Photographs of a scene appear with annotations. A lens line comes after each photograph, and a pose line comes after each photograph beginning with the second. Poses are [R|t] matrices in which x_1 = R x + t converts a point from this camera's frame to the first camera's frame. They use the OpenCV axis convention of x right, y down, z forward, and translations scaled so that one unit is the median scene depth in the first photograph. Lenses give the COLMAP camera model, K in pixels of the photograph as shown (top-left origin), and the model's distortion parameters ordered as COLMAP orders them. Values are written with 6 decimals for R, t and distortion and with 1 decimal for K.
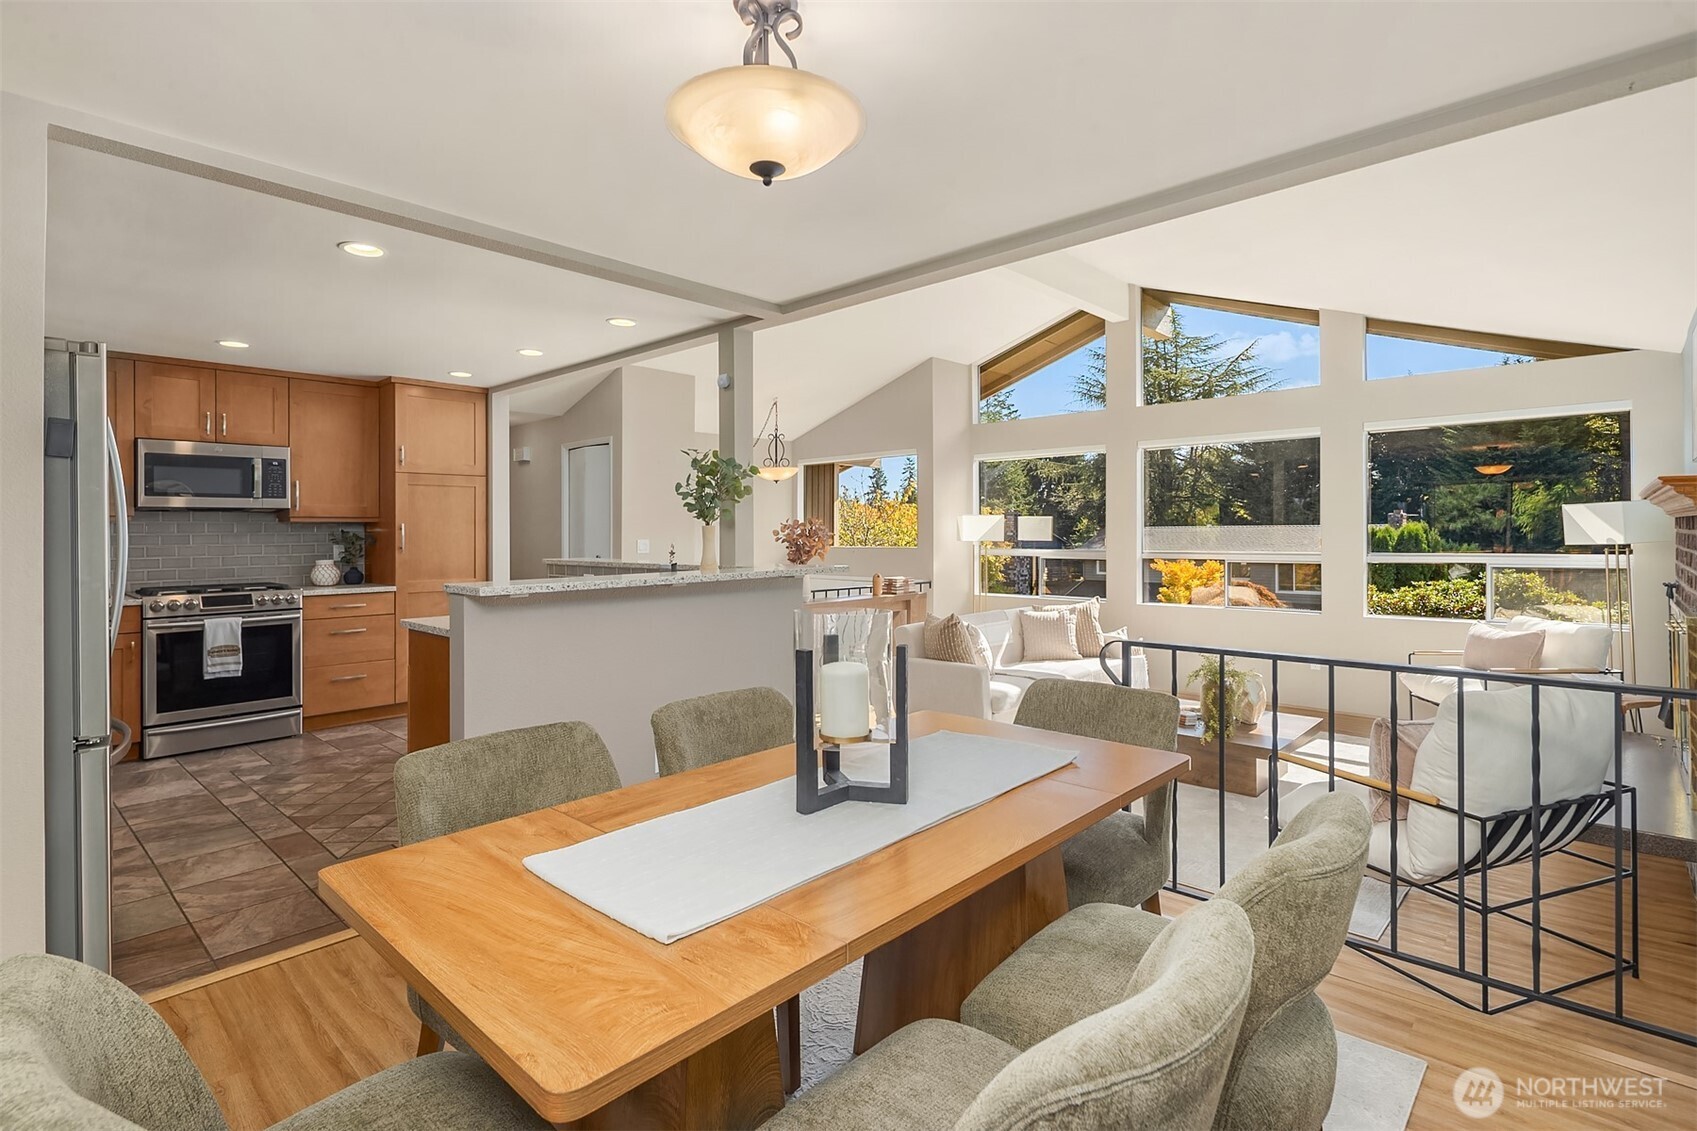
lens RADIAL K [[813.2, 0, 844.2], [0, 813.2, 520.1], [0, 0, 1]] dist [0.006818, 0.000094]
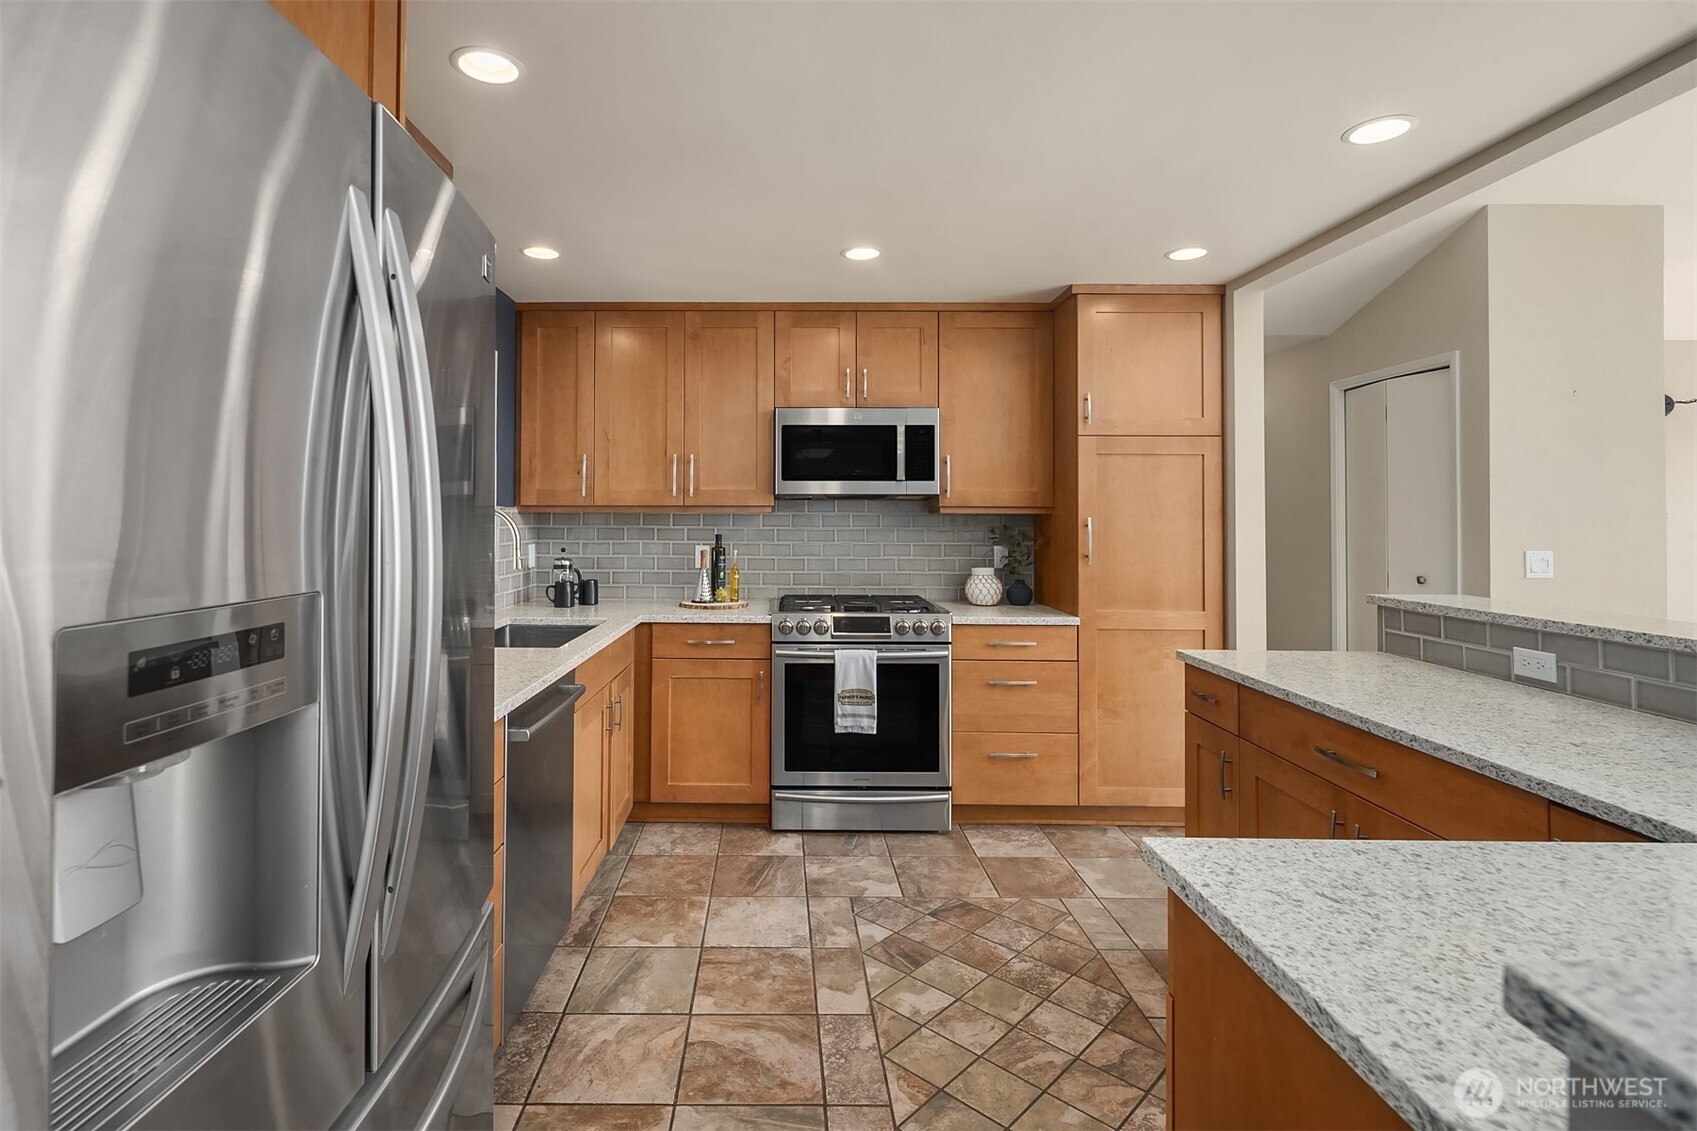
lens RADIAL K [[825.6, 0, 773.7], [0, 825.6, 507.0], [0, 0, 1]] dist [0.002680, 0.000513]
pose [[0.670375, 0.001098, -0.742021, -0.247261], [0.001277, 0.999996, 0.002634, -0.005801], [0.742021, -0.002713, 0.670371, 0.418593]]
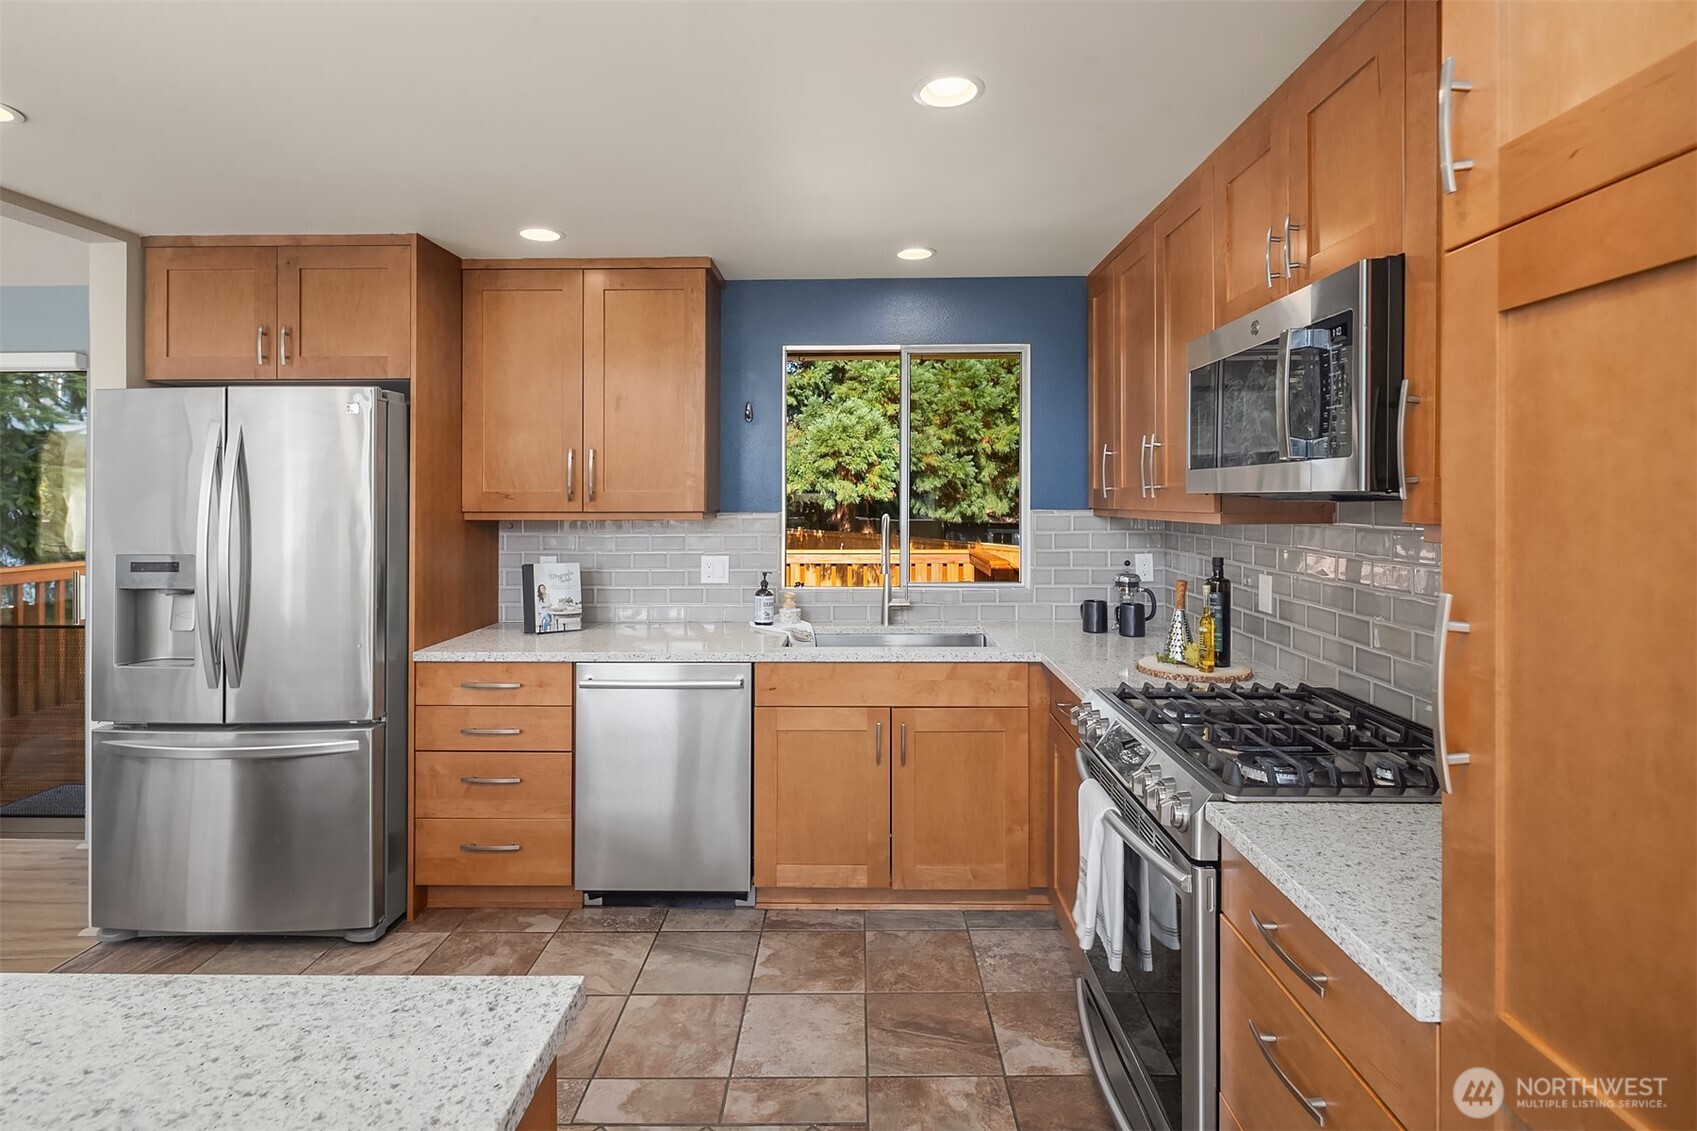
lens RADIAL K [[812.4, 0, 842.9], [0, 812.4, 471.2], [0, 0, 1]] dist [0.004187, 0.000776]
pose [[-0.741620, -0.005149, -0.670801, -0.363464], [0.019204, 0.999398, -0.028902, -0.019305], [0.670546, -0.034316, -0.741074, 1.045015]]
